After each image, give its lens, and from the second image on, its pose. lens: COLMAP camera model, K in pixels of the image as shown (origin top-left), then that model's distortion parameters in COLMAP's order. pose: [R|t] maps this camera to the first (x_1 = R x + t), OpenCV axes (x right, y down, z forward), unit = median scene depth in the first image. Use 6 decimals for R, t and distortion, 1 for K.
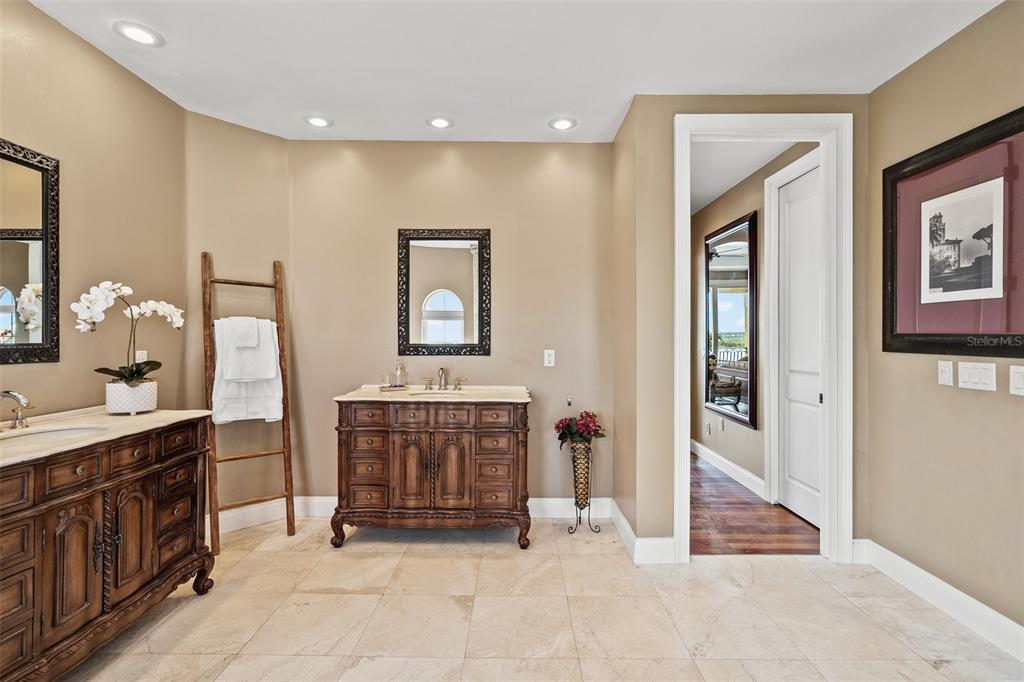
lens RADIAL K [[492.7, 0, 519.8], [0, 492.7, 337.0], [0, 0, 1]] dist [0.000339, 0.000522]
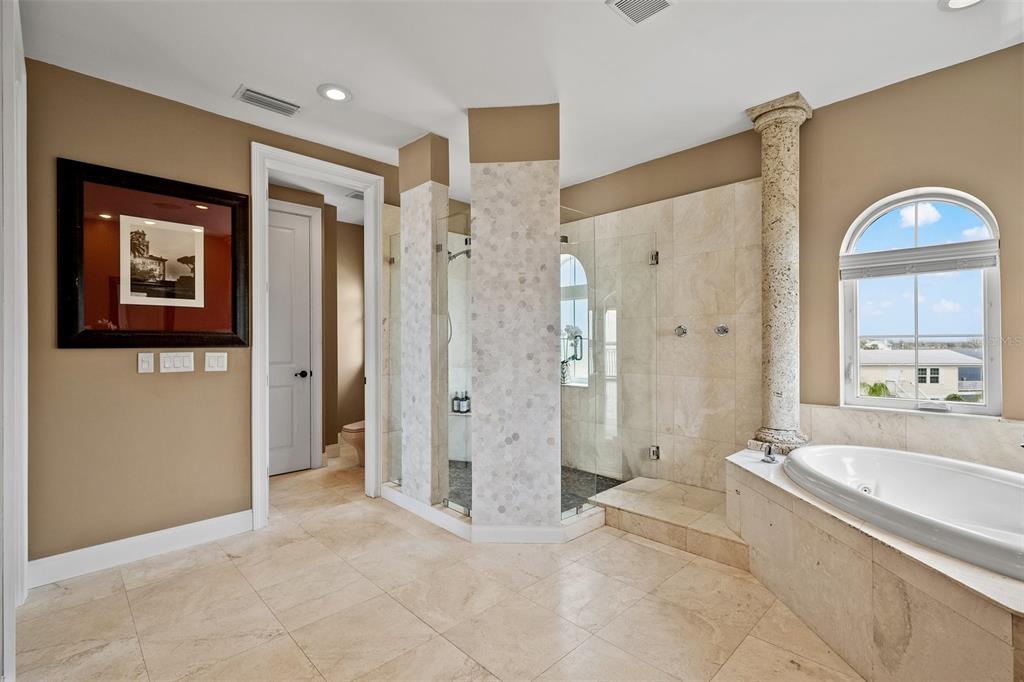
lens RADIAL K [[492.7, 0, 513.9], [0, 492.7, 338.8], [0, 0, 1]] dist [0.000339, 0.000522]
pose [[-0.715698, 0.001923, 0.698408, -0.656758], [0.003178, 0.999995, 0.000503, 0.015672], [-0.698403, 0.002580, -0.715700, 1.250480]]
